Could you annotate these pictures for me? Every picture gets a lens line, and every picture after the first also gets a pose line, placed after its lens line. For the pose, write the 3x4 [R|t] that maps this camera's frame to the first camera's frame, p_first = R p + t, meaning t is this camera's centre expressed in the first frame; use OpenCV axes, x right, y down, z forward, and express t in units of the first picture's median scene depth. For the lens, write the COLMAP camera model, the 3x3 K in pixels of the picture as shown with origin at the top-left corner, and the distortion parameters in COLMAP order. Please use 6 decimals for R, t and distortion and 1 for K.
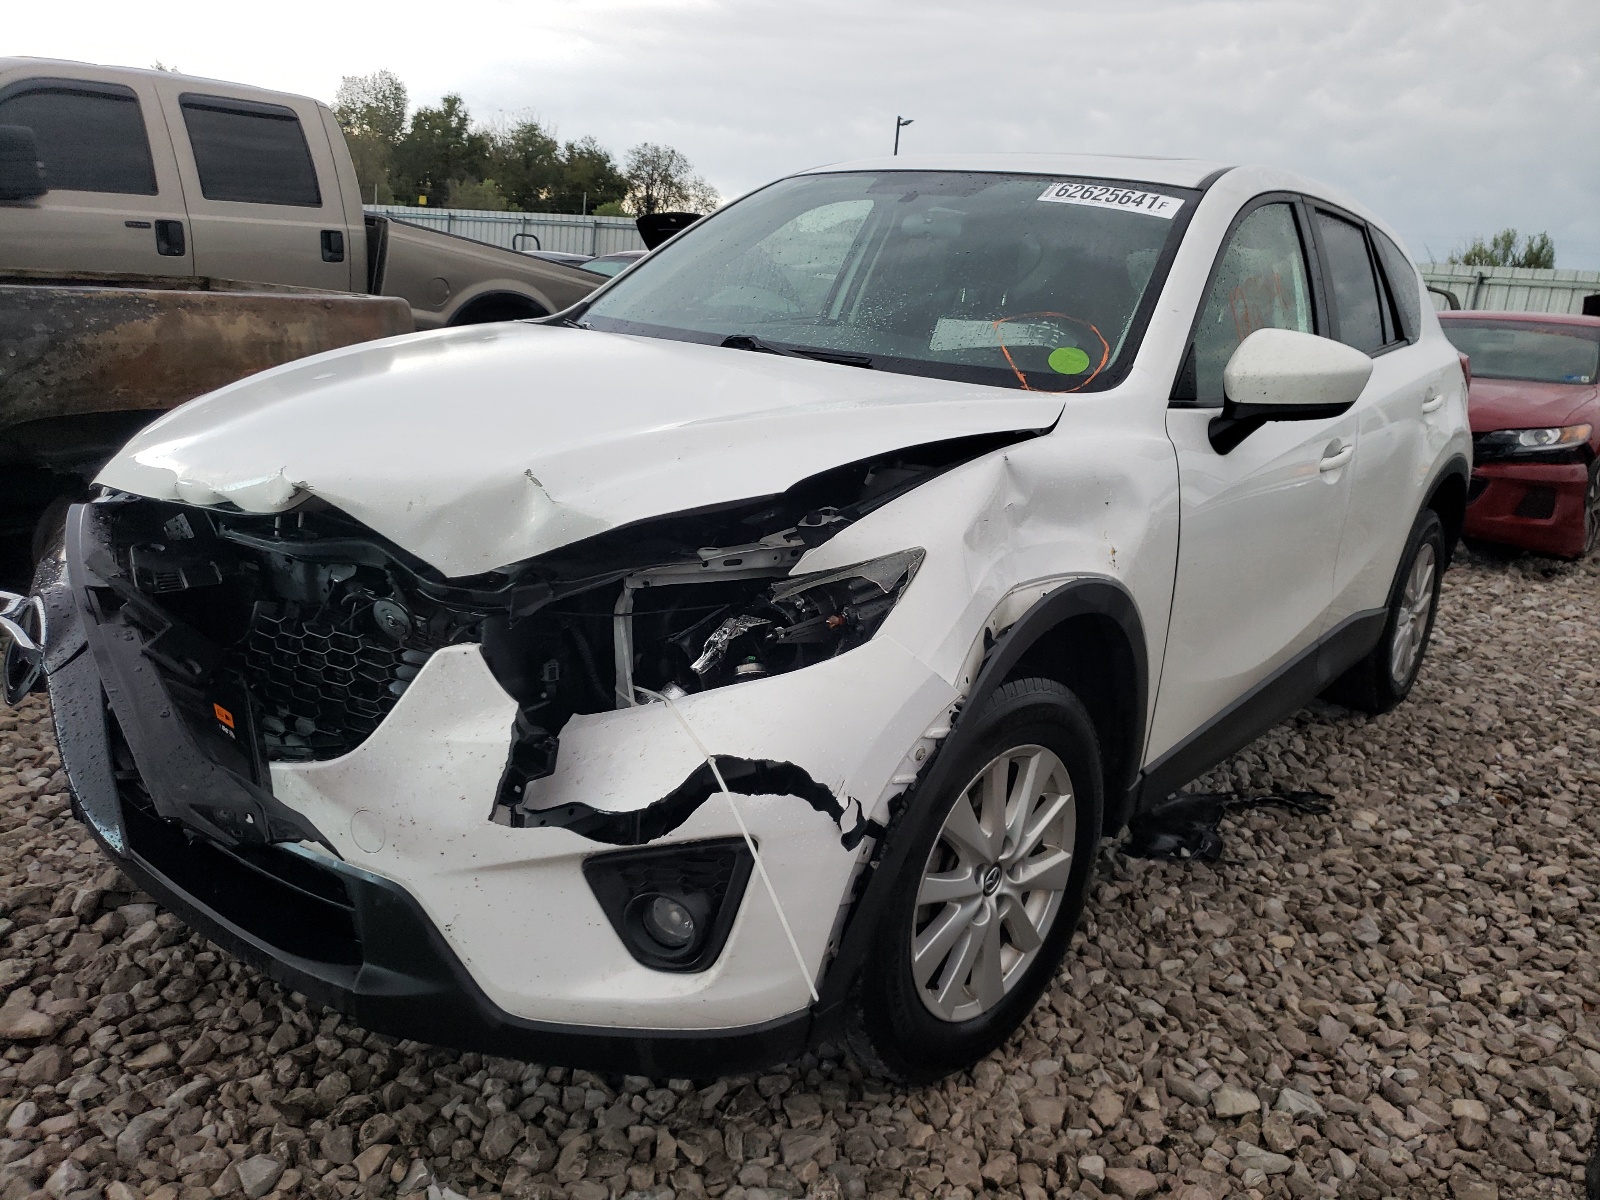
lens RADIAL K [[1293.7, 0, 803.6], [0, 1293.7, 599.2], [0, 0, 1]] dist [0.047911, -0.014376]
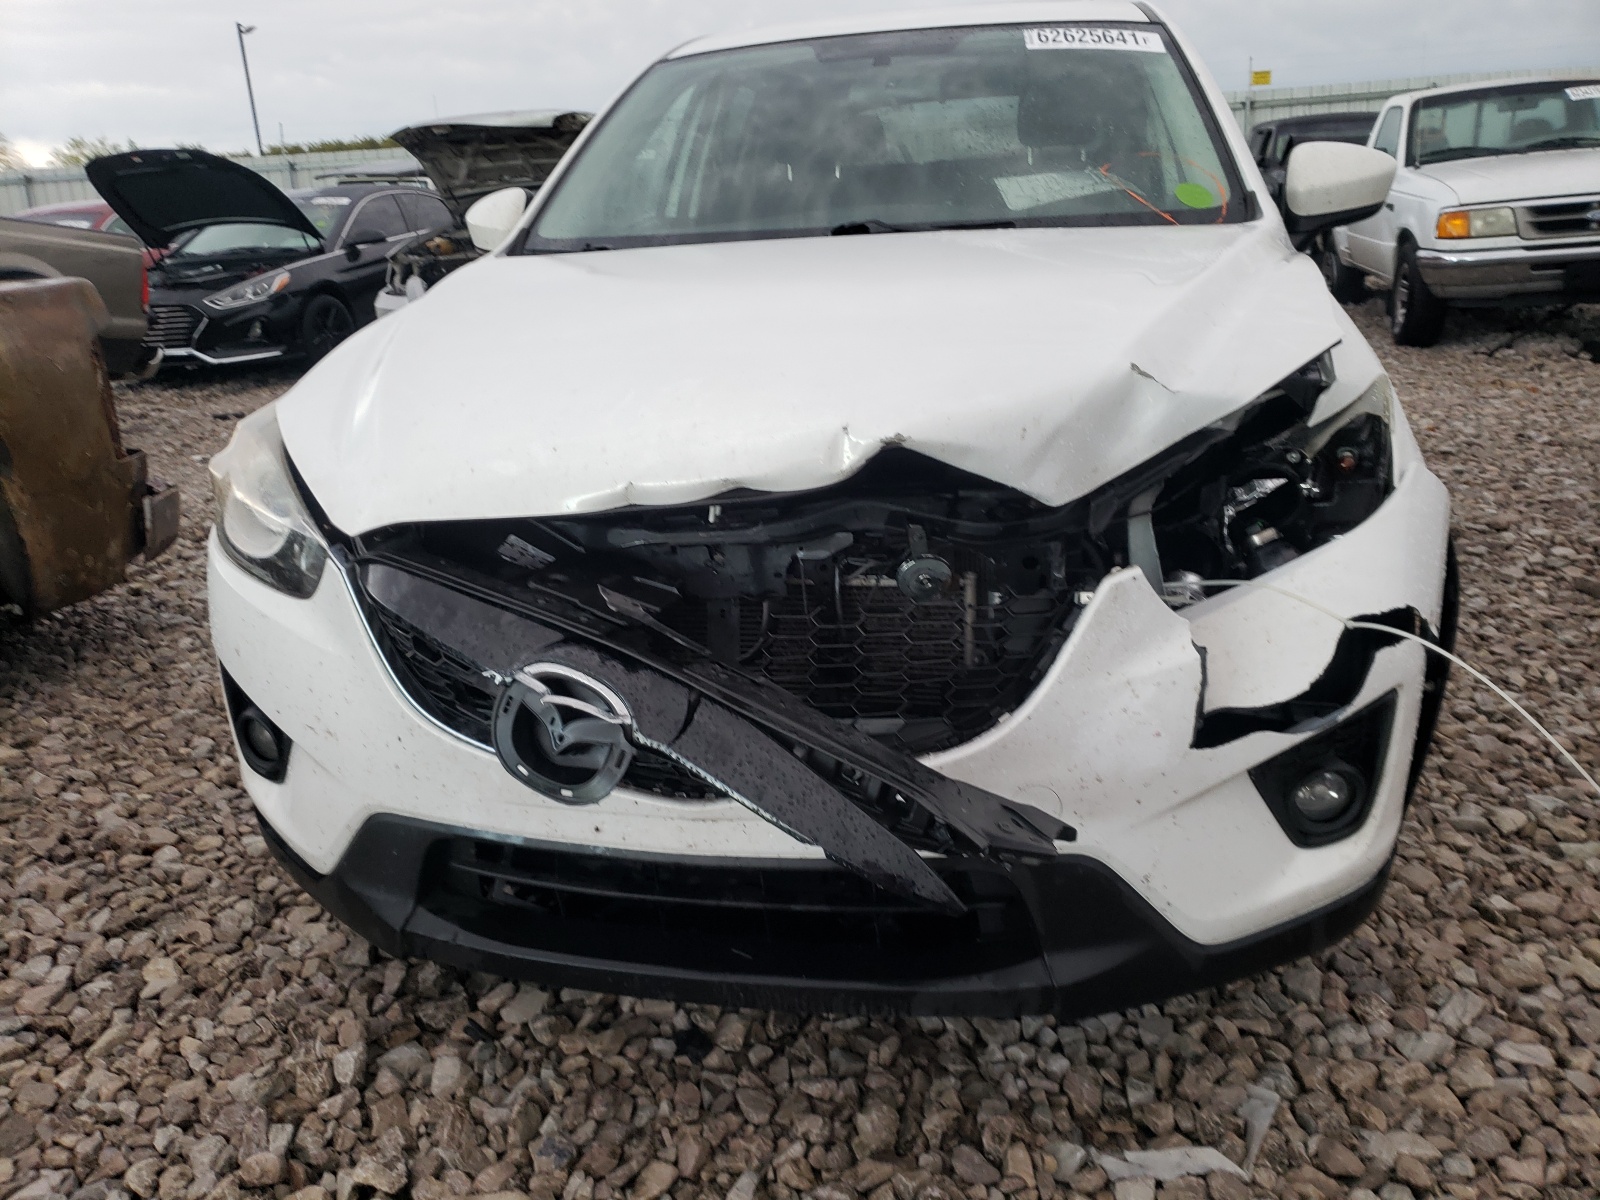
lens RADIAL K [[1293.7, 0, 797.3], [0, 1293.7, 601.4], [0, 0, 1]] dist [0.047911, -0.014376]
pose [[0.885136, -0.259523, 0.386240, -0.787875], [0.231545, 0.965617, 0.118194, -0.099212], [-0.403634, -0.015185, 0.914795, 0.266006]]
